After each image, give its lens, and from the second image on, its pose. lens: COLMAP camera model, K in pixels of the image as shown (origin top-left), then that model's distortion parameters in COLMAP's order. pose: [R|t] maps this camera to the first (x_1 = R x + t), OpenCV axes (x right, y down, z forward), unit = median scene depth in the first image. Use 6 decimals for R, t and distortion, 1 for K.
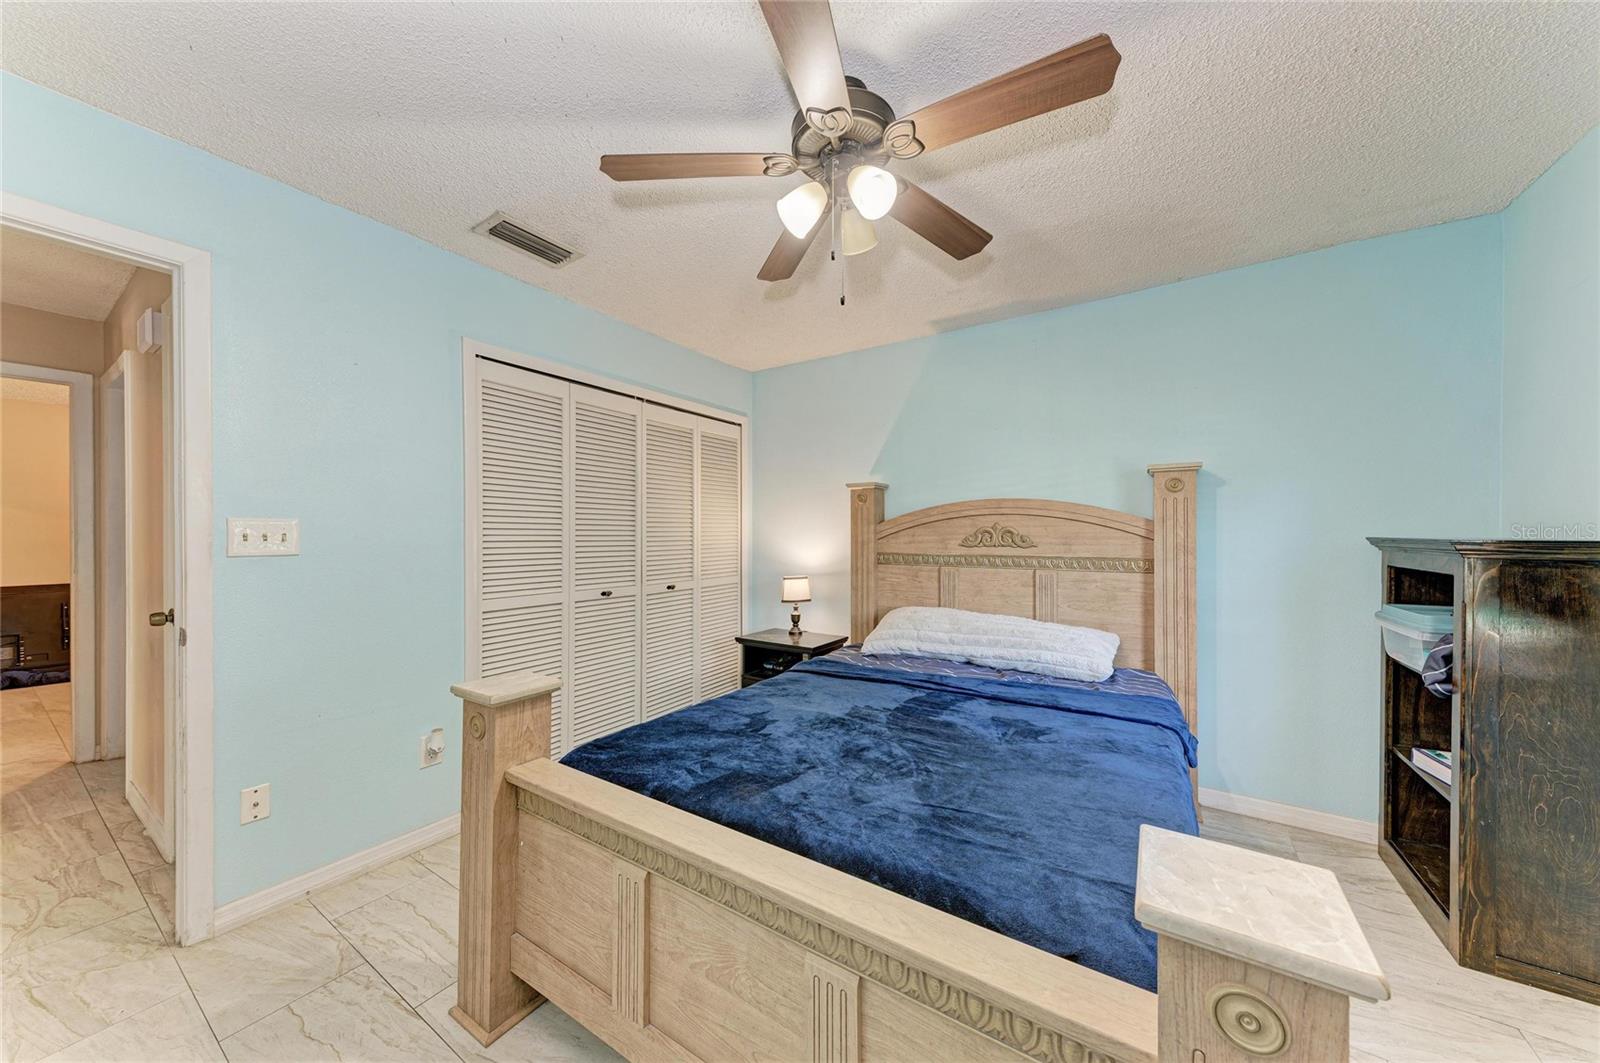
lens RADIAL K [[540.4, 0, 800.9], [0, 540.4, 535.1], [0, 0, 1]] dist [0.019755, -0.004965]
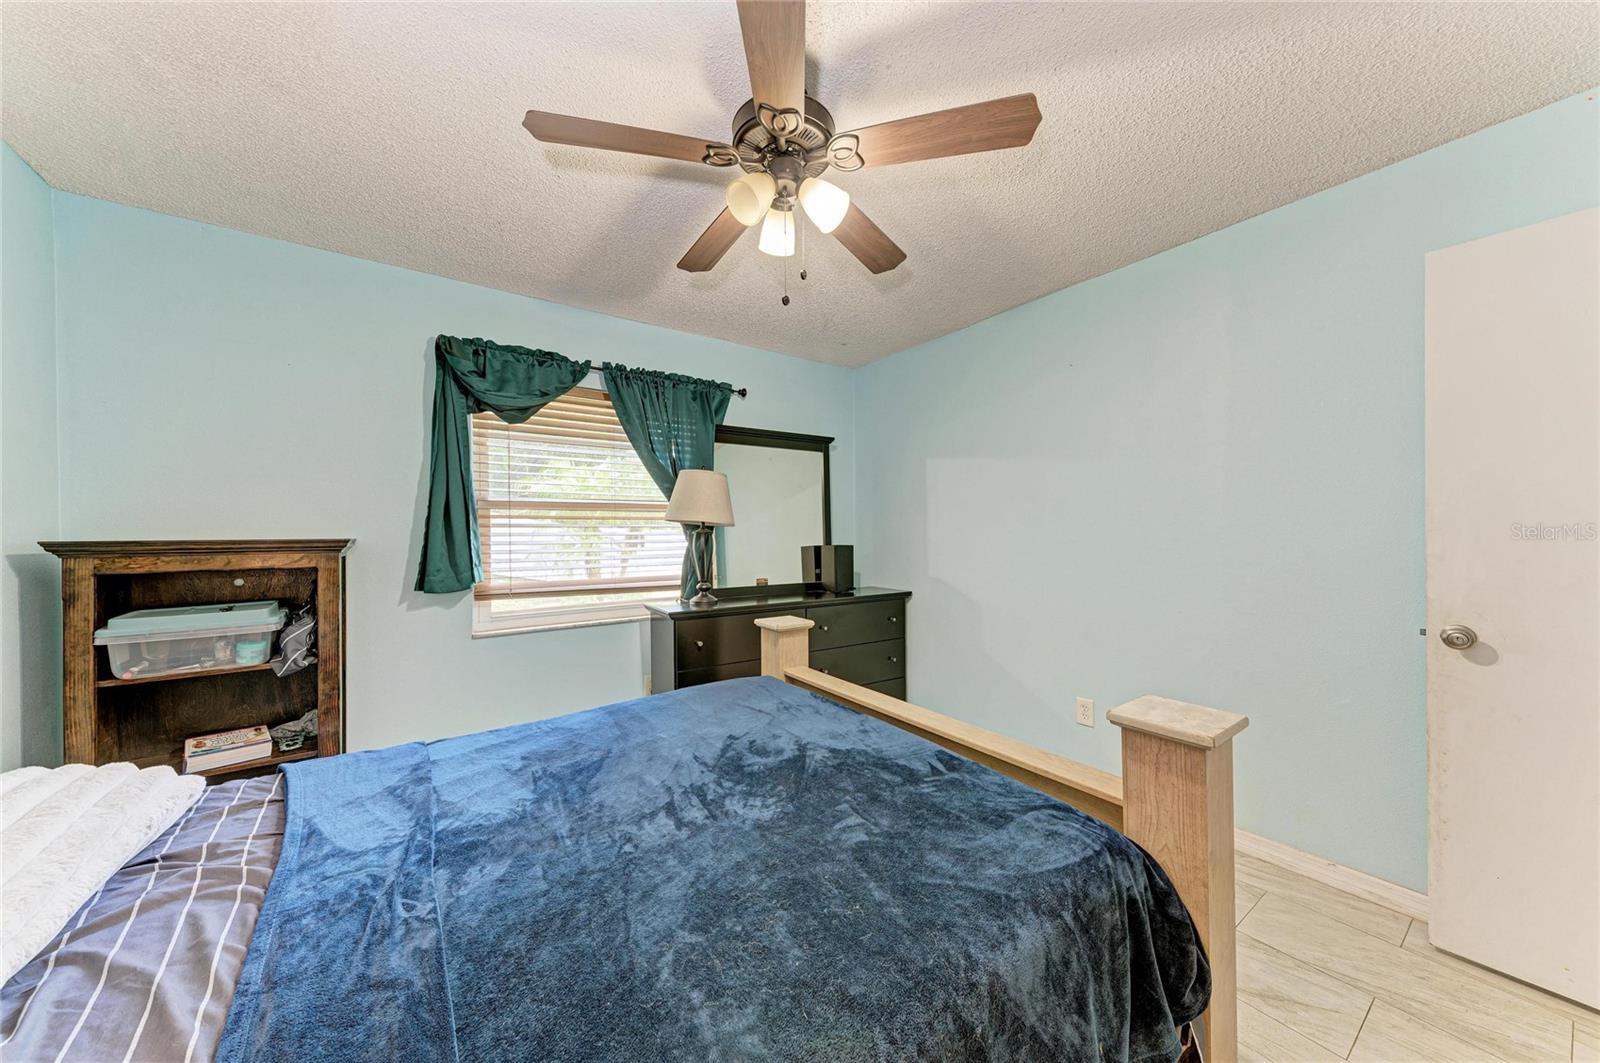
lens RADIAL K [[540.4, 0, 800.9], [0, 540.4, 535.1], [0, 0, 1]] dist [0.019755, -0.004965]
pose [[-0.923012, 0.002608, 0.384763, -0.179318], [0.008529, 0.999870, 0.013685, -0.005238], [-0.384677, 0.015913, -0.922914, 1.025255]]
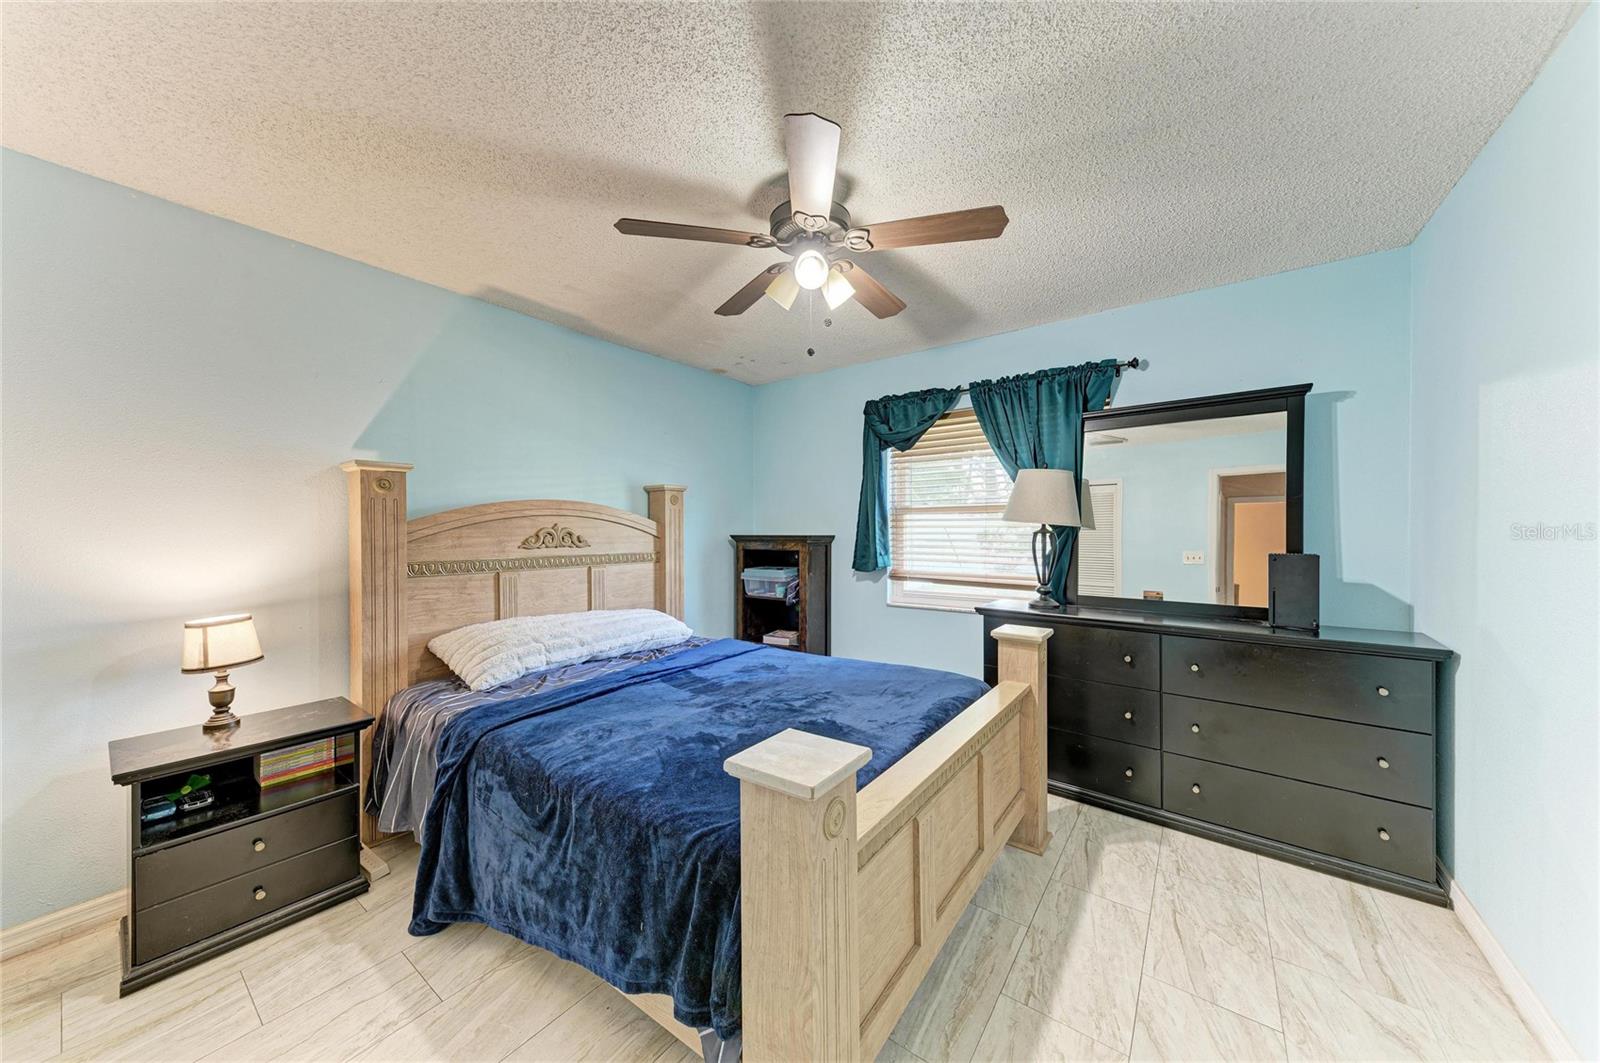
lens RADIAL K [[540.4, 0, 800.9], [0, 540.4, 535.1], [0, 0, 1]] dist [0.019755, -0.004965]
pose [[0.063205, -0.007476, 0.997973, -0.640447], [0.009310, 0.999933, 0.006901, -0.004463], [-0.997957, 0.008854, 0.063270, 0.502503]]
